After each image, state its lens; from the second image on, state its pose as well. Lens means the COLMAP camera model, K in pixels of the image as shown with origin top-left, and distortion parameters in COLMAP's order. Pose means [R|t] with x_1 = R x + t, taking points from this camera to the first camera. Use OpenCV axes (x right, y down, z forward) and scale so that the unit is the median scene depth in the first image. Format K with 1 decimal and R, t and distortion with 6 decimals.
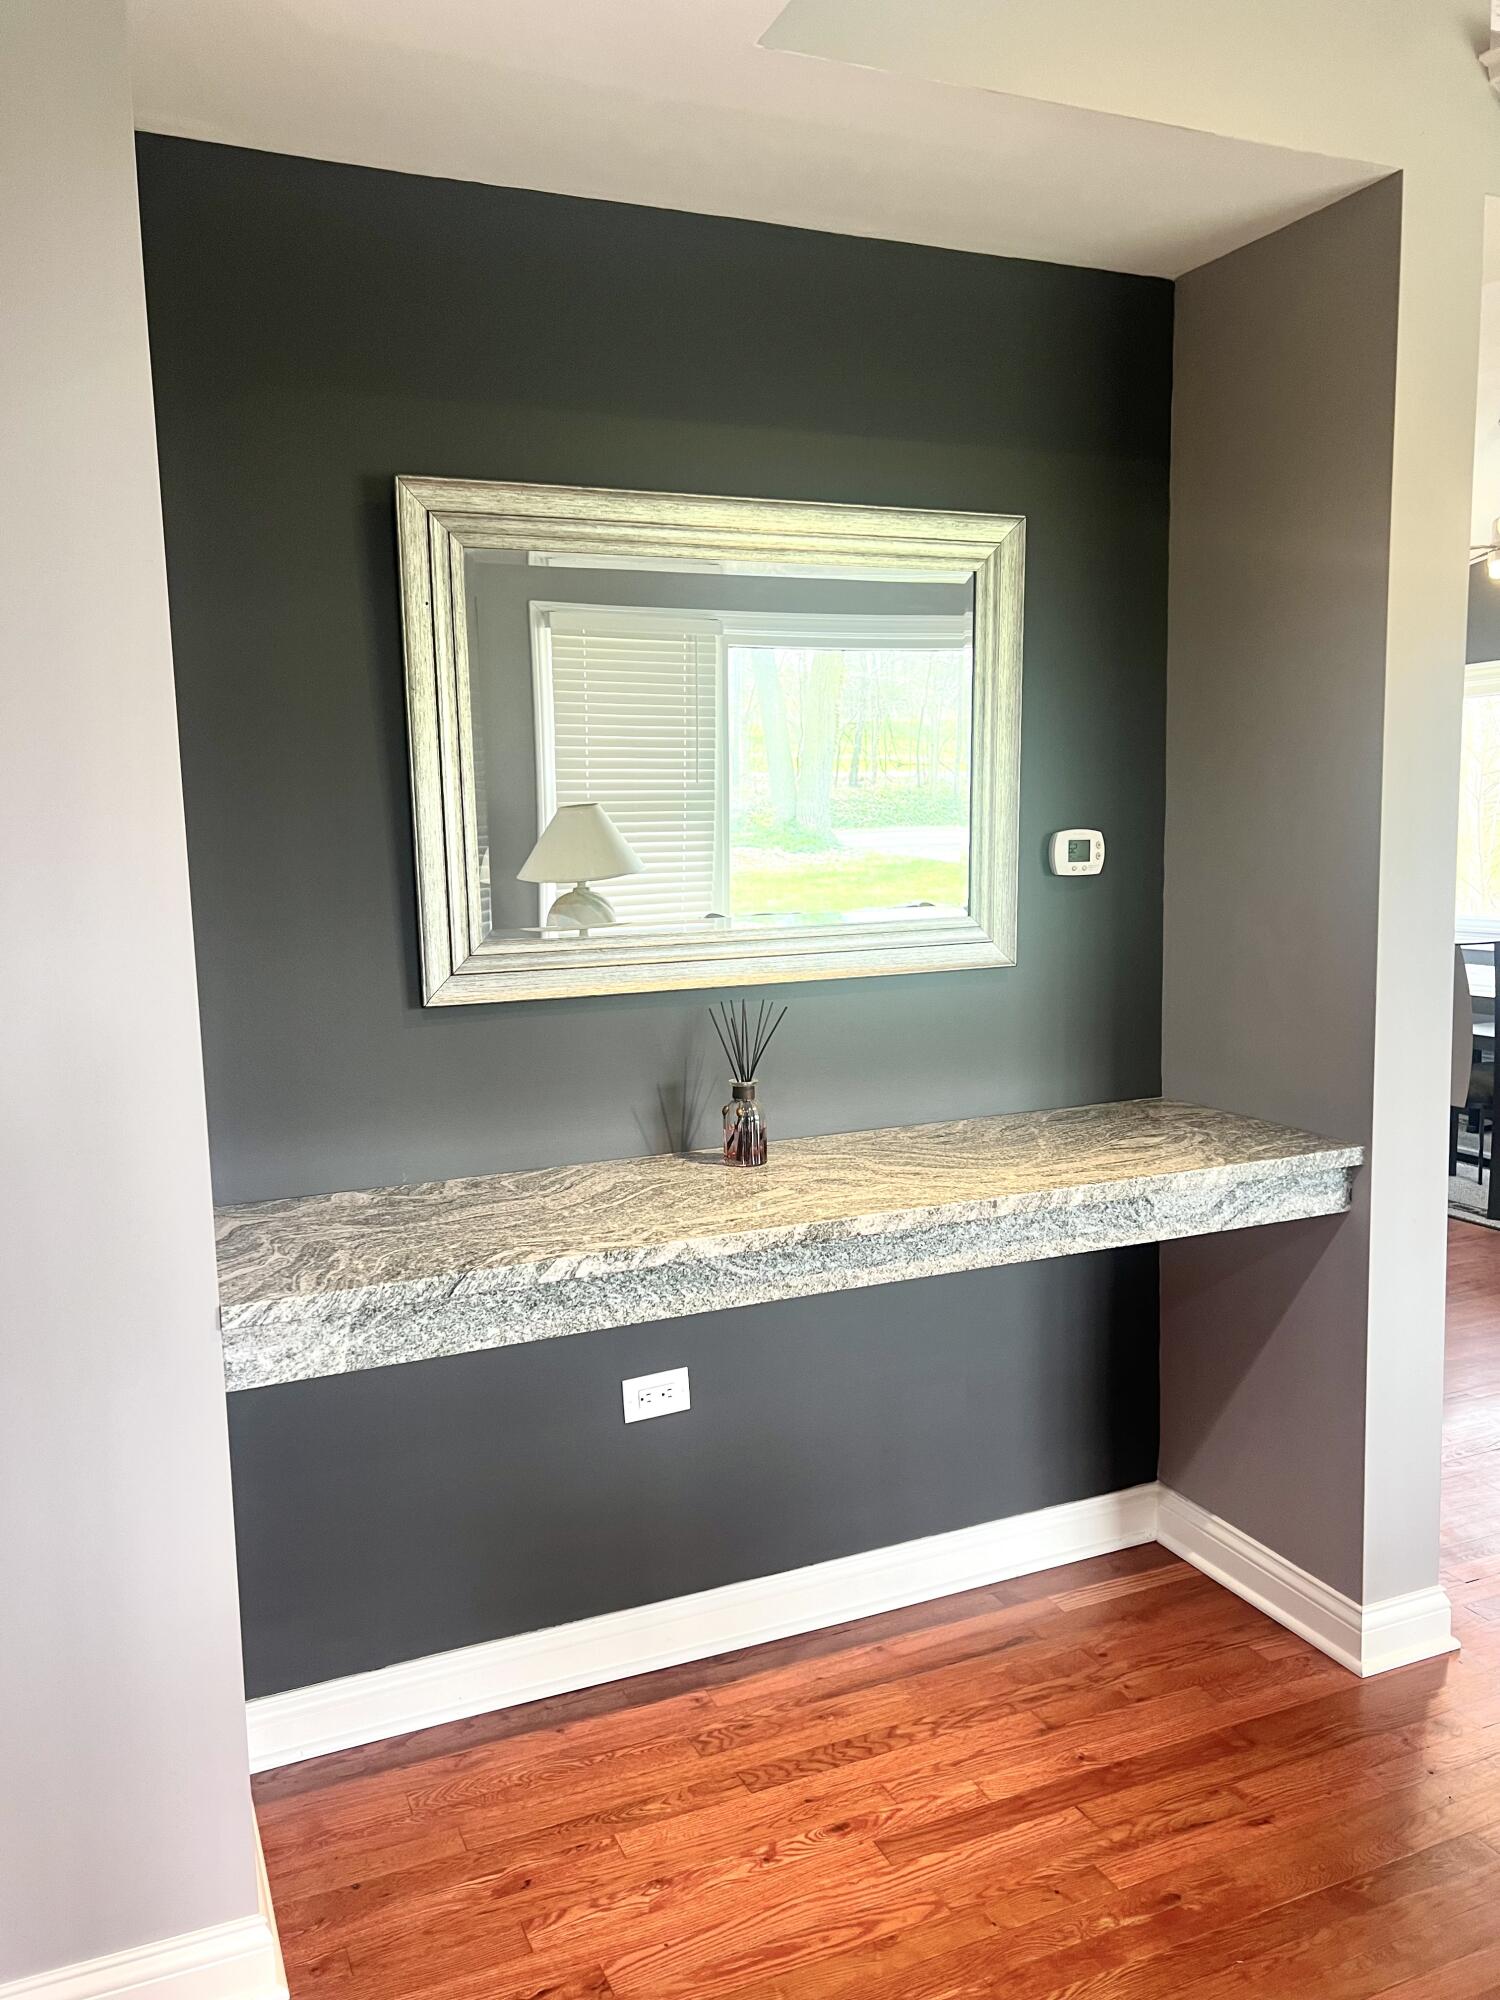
lens RADIAL K [[1498.3, 0, 747.9], [0, 1498.3, 1008.3], [0, 0, 1]] dist [0.044860, -0.049872]
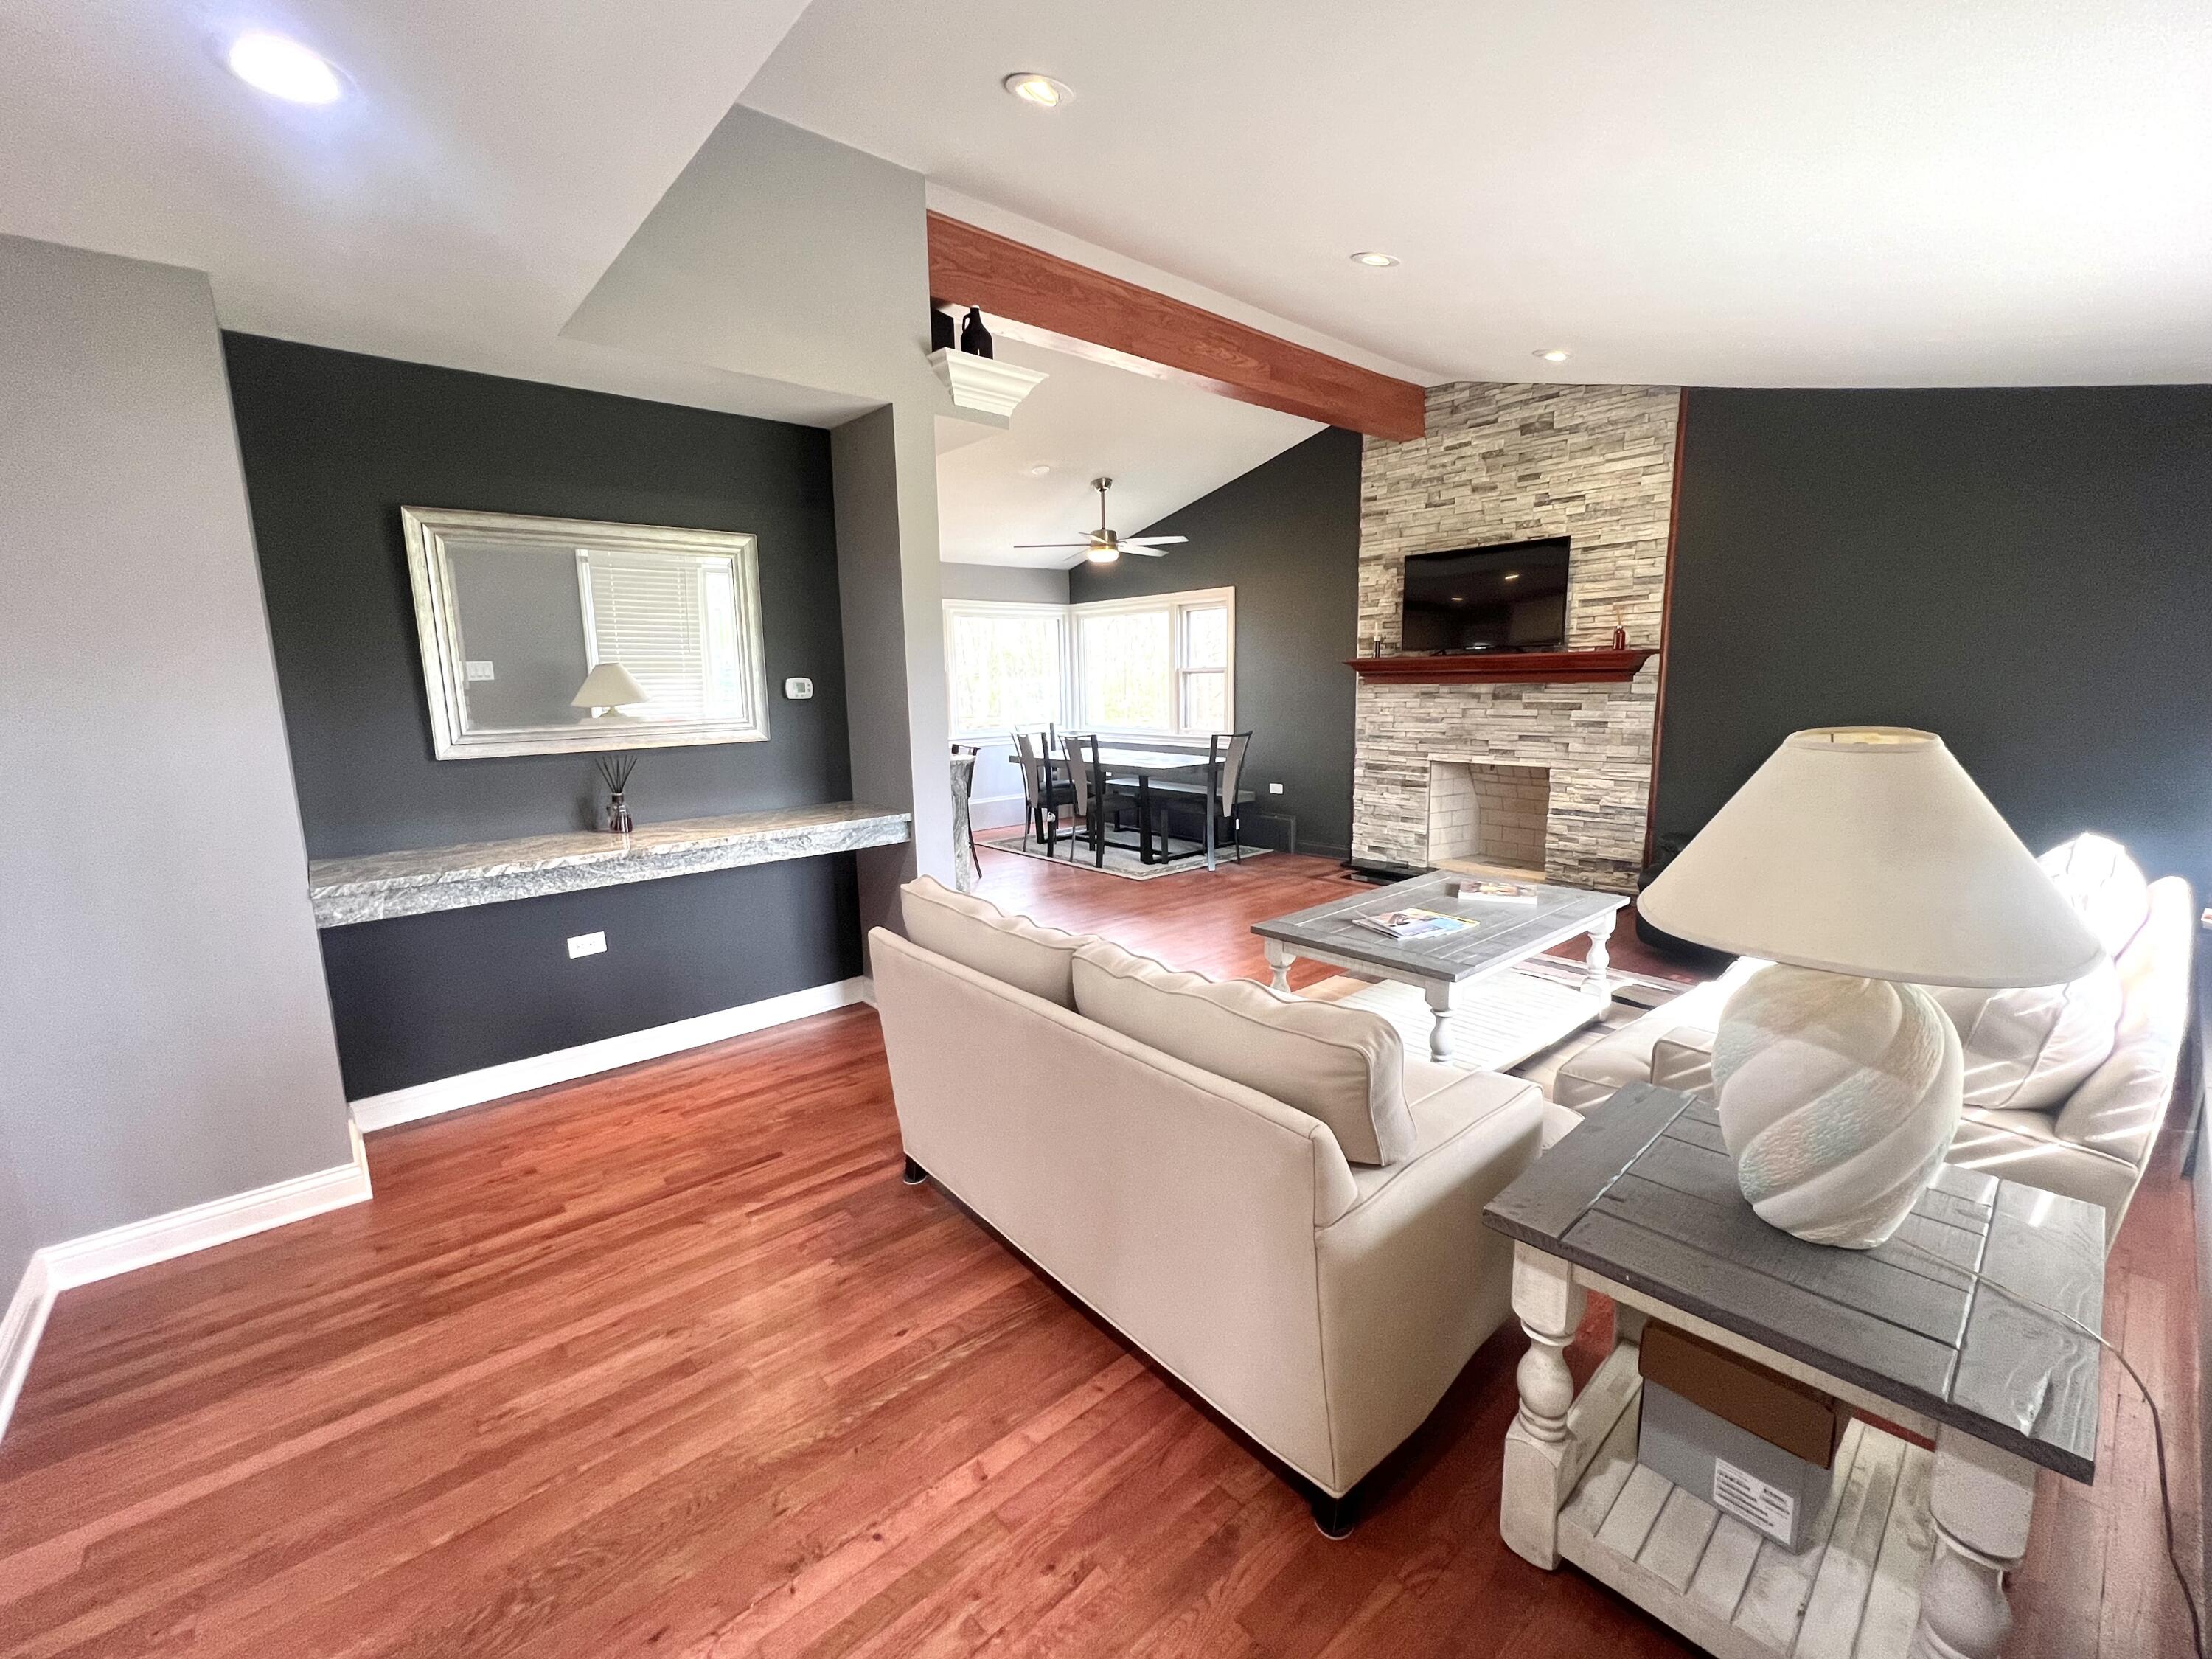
lens RADIAL K [[917.8, 0, 1104.9], [0, 917.8, 826.8], [0, 0, 1]] dist [0.001584, 0.000219]
pose [[0.953727, -0.041967, 0.297732, 0.298288], [0.030038, 0.998556, 0.044529, 0.064416], [-0.299171, -0.033525, 0.953611, -0.519939]]
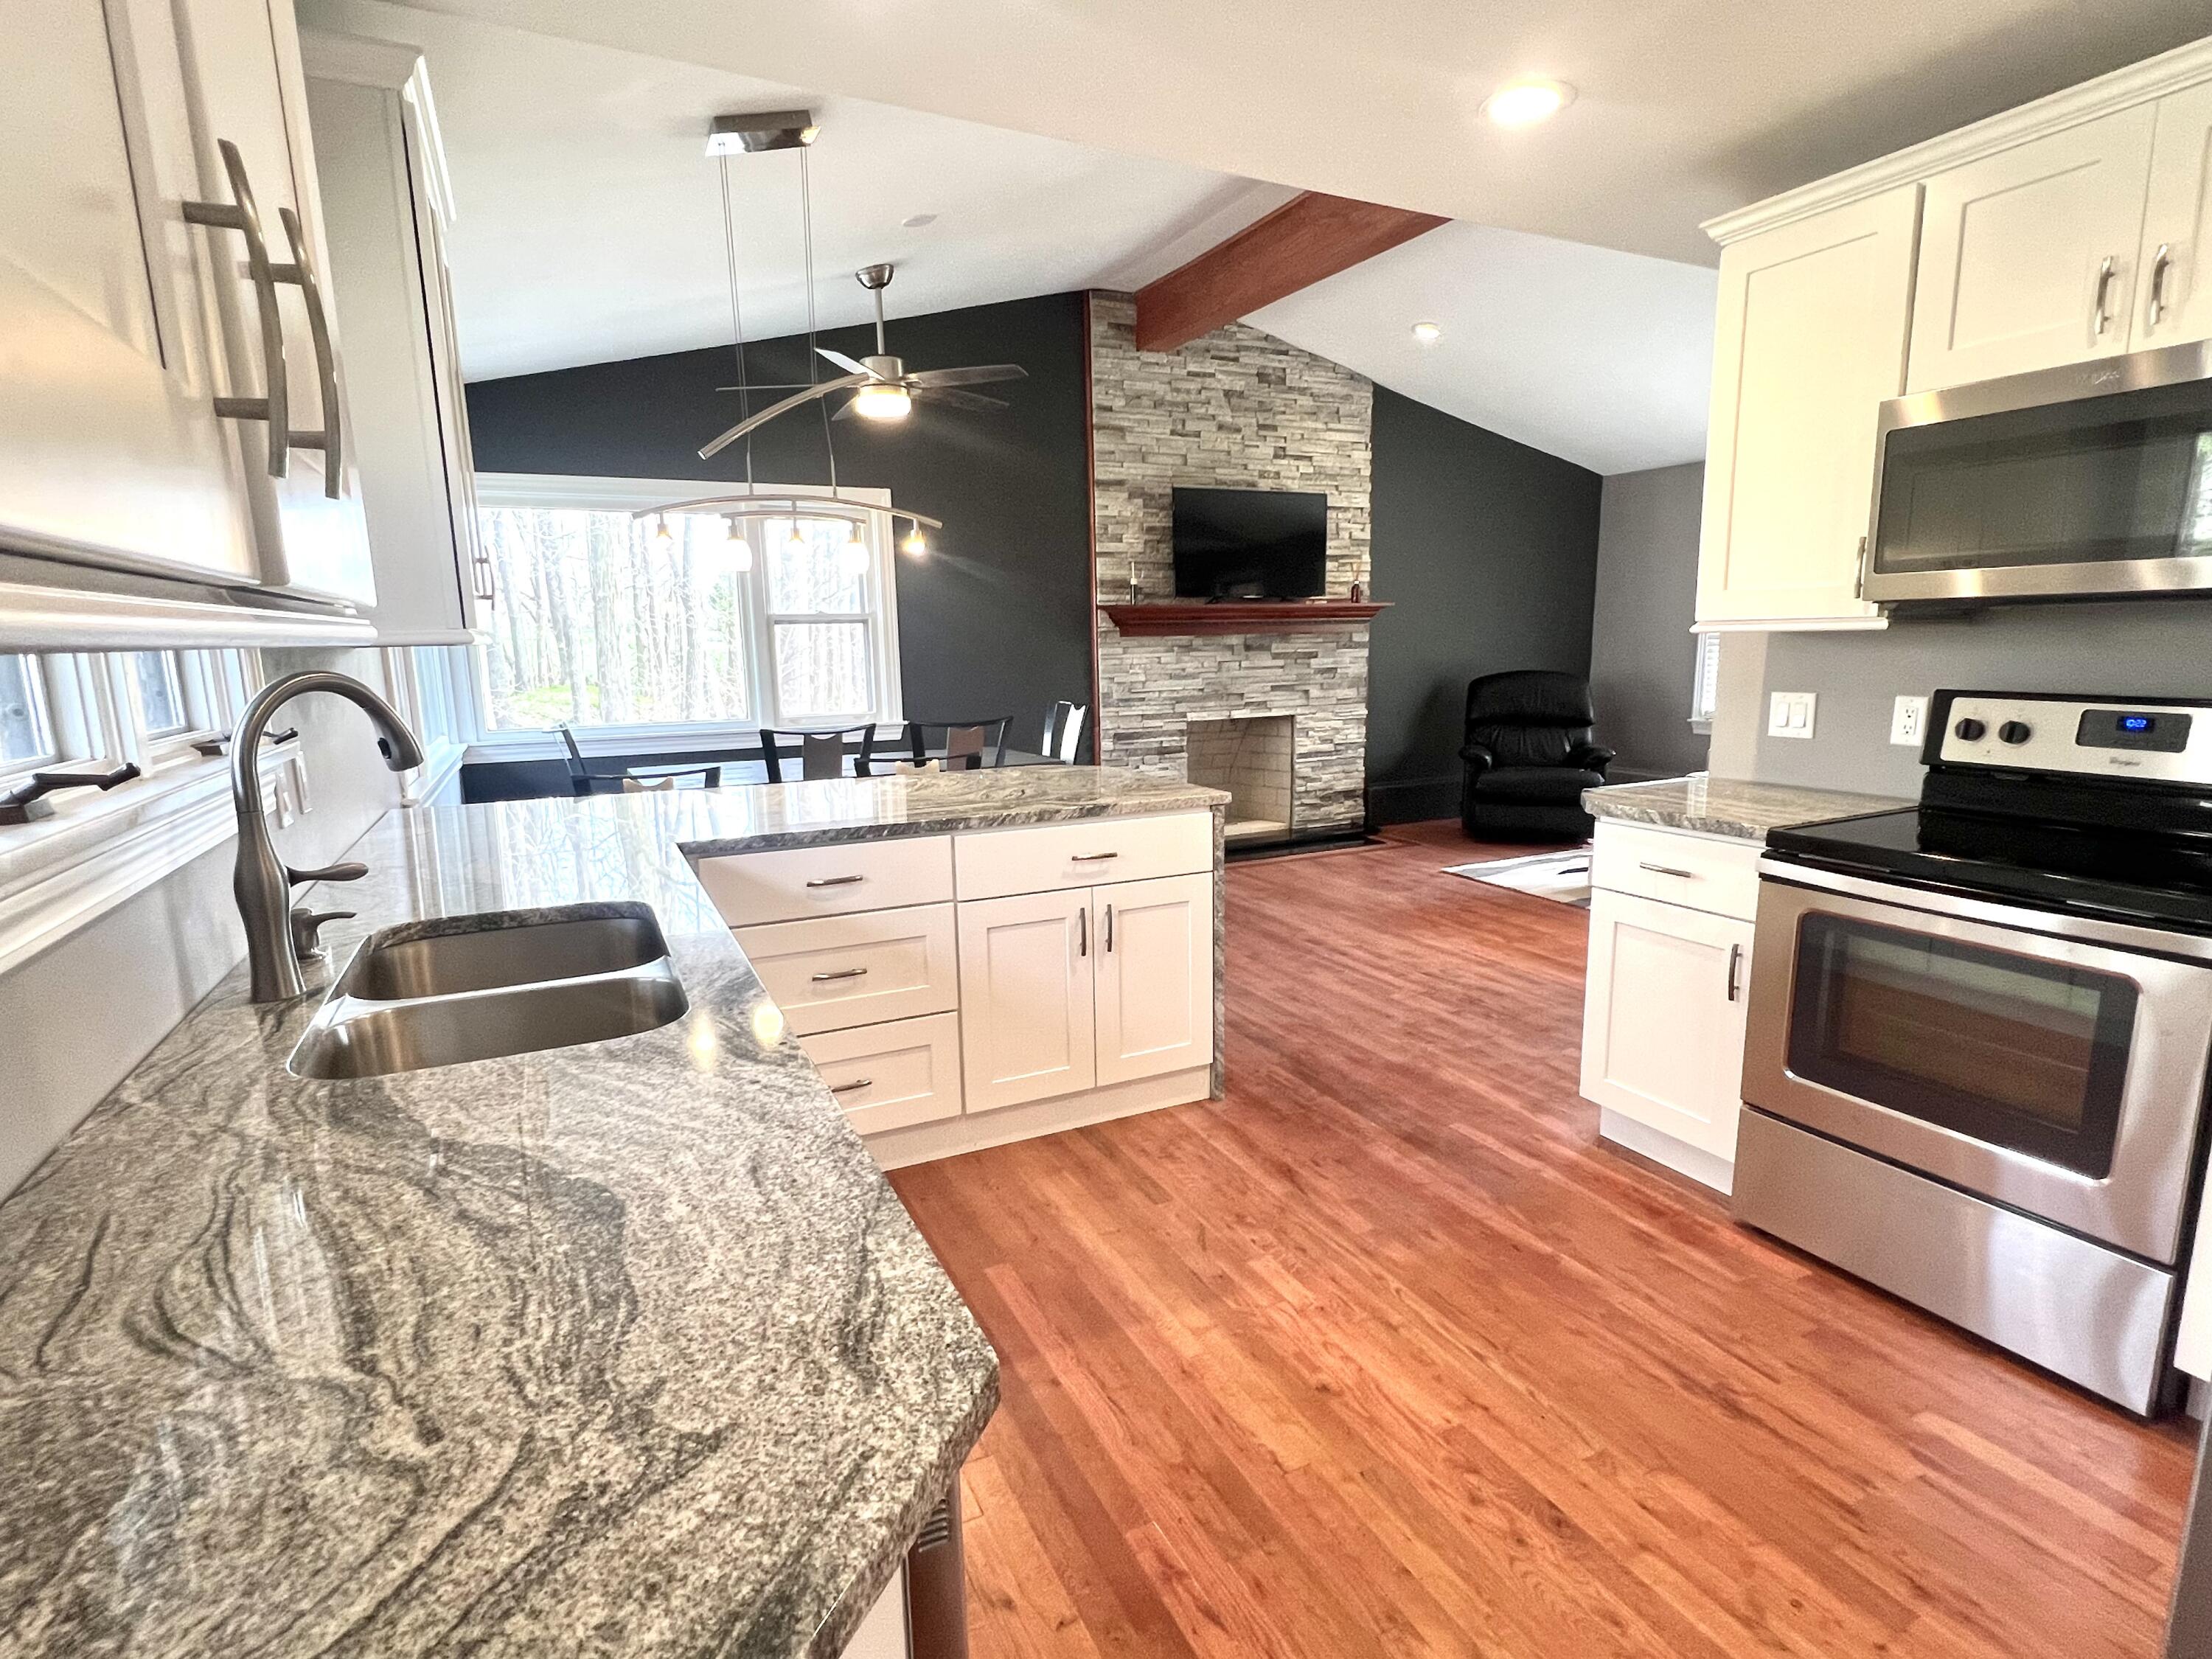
lens RADIAL K [[1121.5, 0, 1097.1], [0, 1121.5, 833.7], [0, 0, 1]] dist [-0.001435, 0.001136]
pose [[-0.039565, -0.151443, 0.987674, -0.996586], [0.134396, 0.978660, 0.155444, -0.195925], [-0.990138, 0.138889, -0.018367, 2.244729]]
